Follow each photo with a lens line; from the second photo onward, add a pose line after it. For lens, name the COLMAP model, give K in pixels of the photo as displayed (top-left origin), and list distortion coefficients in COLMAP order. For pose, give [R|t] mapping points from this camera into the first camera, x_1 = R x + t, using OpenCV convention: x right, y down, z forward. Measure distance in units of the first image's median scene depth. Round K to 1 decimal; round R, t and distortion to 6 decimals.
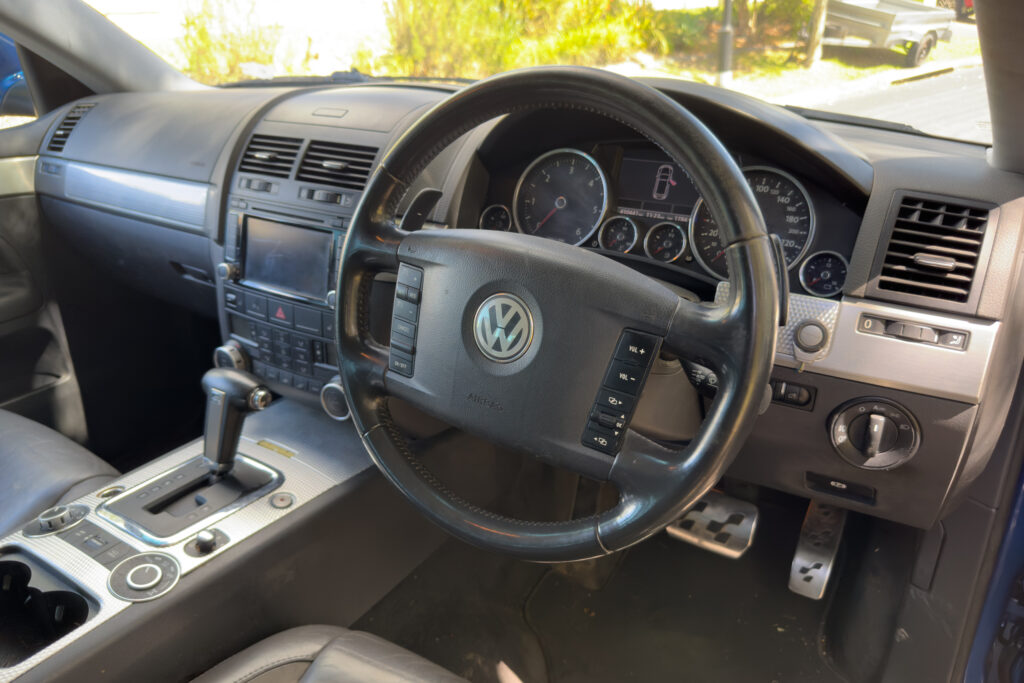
lens RADIAL K [[729.3, 0, 511.5], [0, 729.3, 344.4], [0, 0, 1]] dist [0.065457, -0.121622]
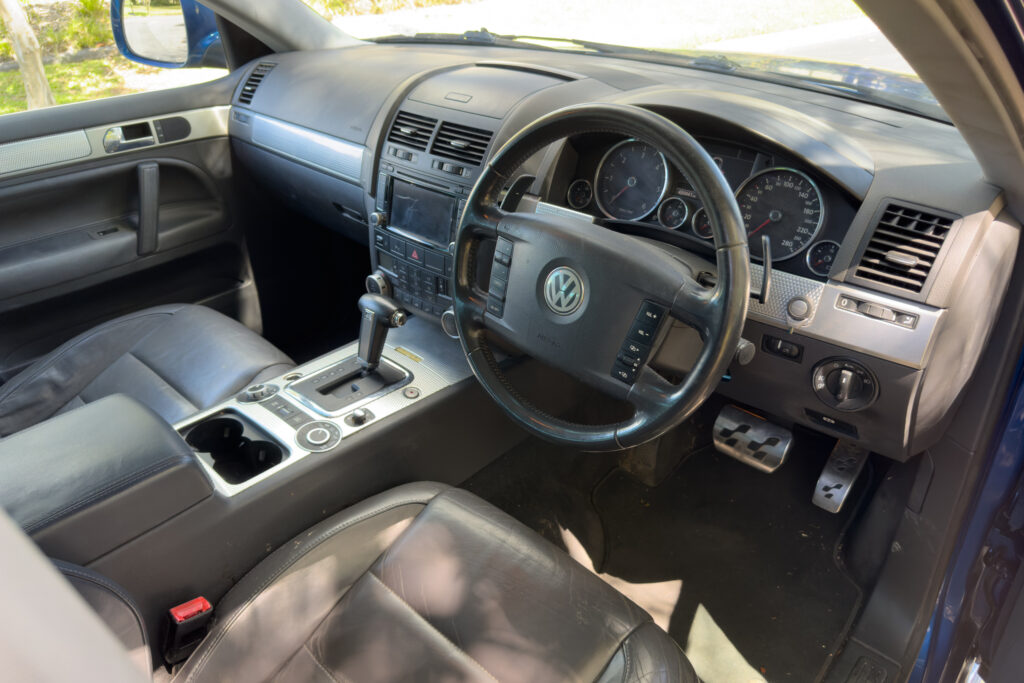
lens RADIAL K [[708.1, 0, 512.2], [0, 708.1, 346.8], [0, 0, 1]] dist [0.132795, -0.248933]
pose [[0.984655, 0.078295, -0.155963, 0.078260], [-0.057660, 0.989478, 0.132700, -0.063369], [0.164711, -0.121670, 0.978809, -0.273414]]
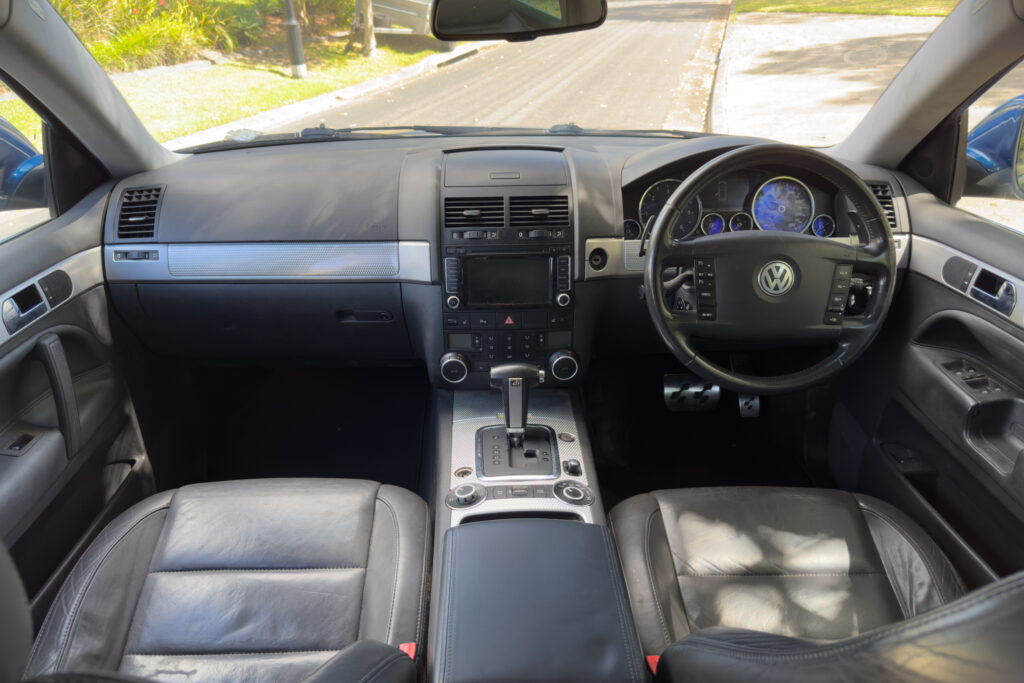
lens RADIAL K [[708.1, 0, 512.2], [0, 708.1, 346.8], [0, 0, 1]] dist [0.132795, -0.248933]
pose [[0.827179, -0.248778, 0.503870, -1.104504], [0.233705, 0.967739, 0.094144, -0.131827], [-0.511035, 0.039884, 0.858634, -0.197638]]
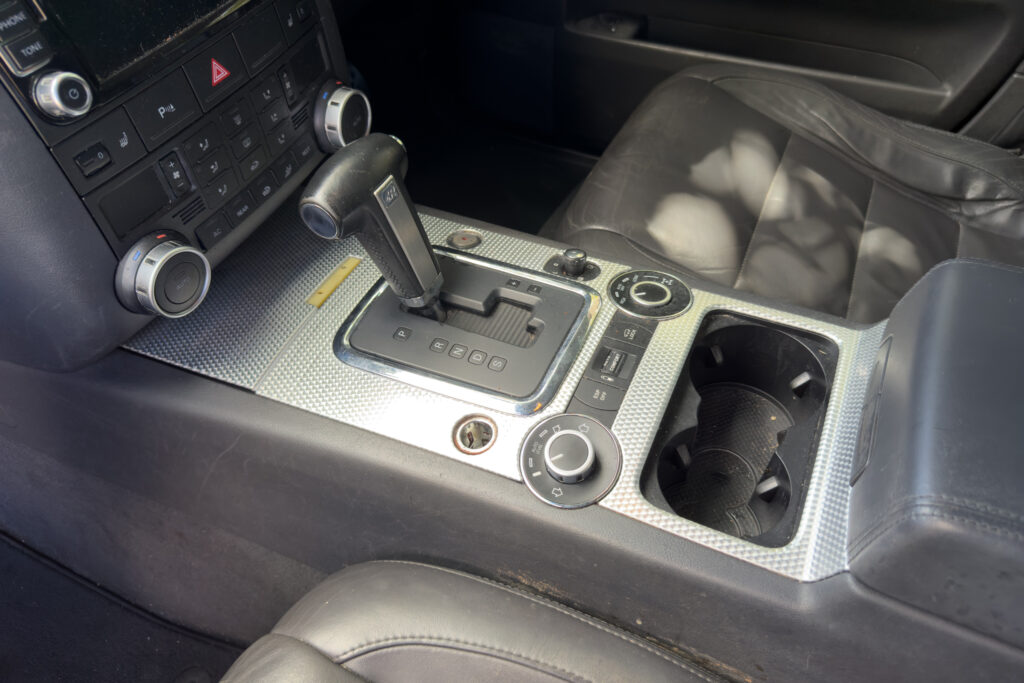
lens RADIAL K [[720.5, 0, 512.0], [0, 720.5, 341.5], [0, 0, 1]] dist [0.005074, -0.026754]
pose [[-0.129219, -0.752944, 0.645273, -0.872635], [0.411061, 0.551512, 0.725854, -0.235930], [-0.902403, 0.359041, 0.238240, 0.831891]]
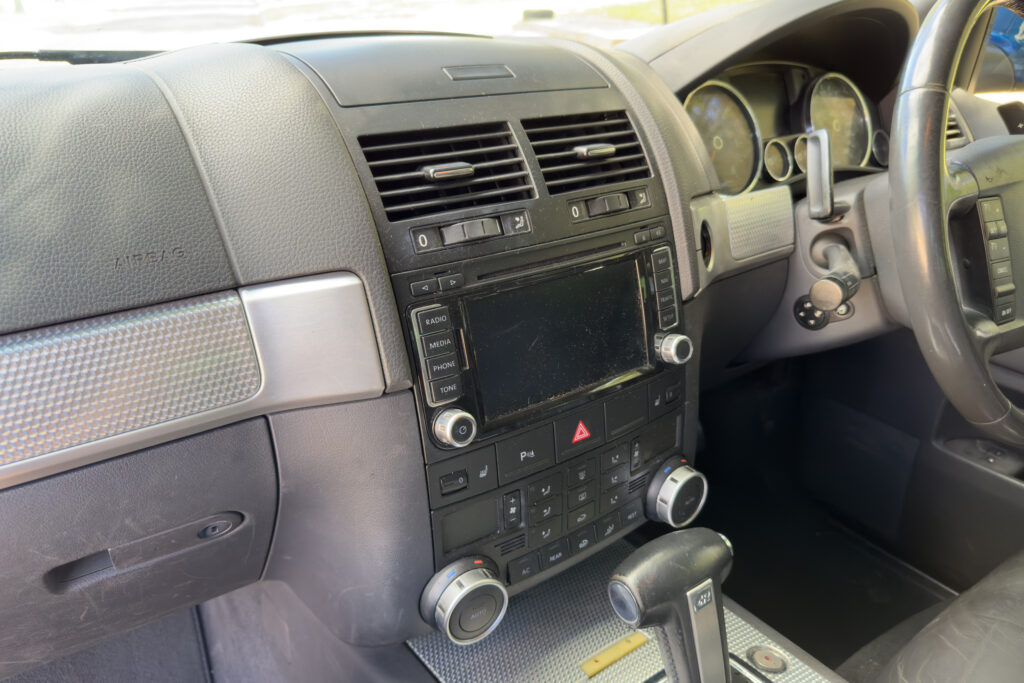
lens RADIAL K [[720.5, 0, 512.0], [0, 720.5, 341.5], [0, 0, 1]] dist [0.005074, -0.026754]
pose [[0.374296, -0.385537, 0.843364, -0.836289], [0.374365, 0.894891, 0.242943, -0.279499], [-0.848382, 0.224794, 0.479286, 0.833851]]
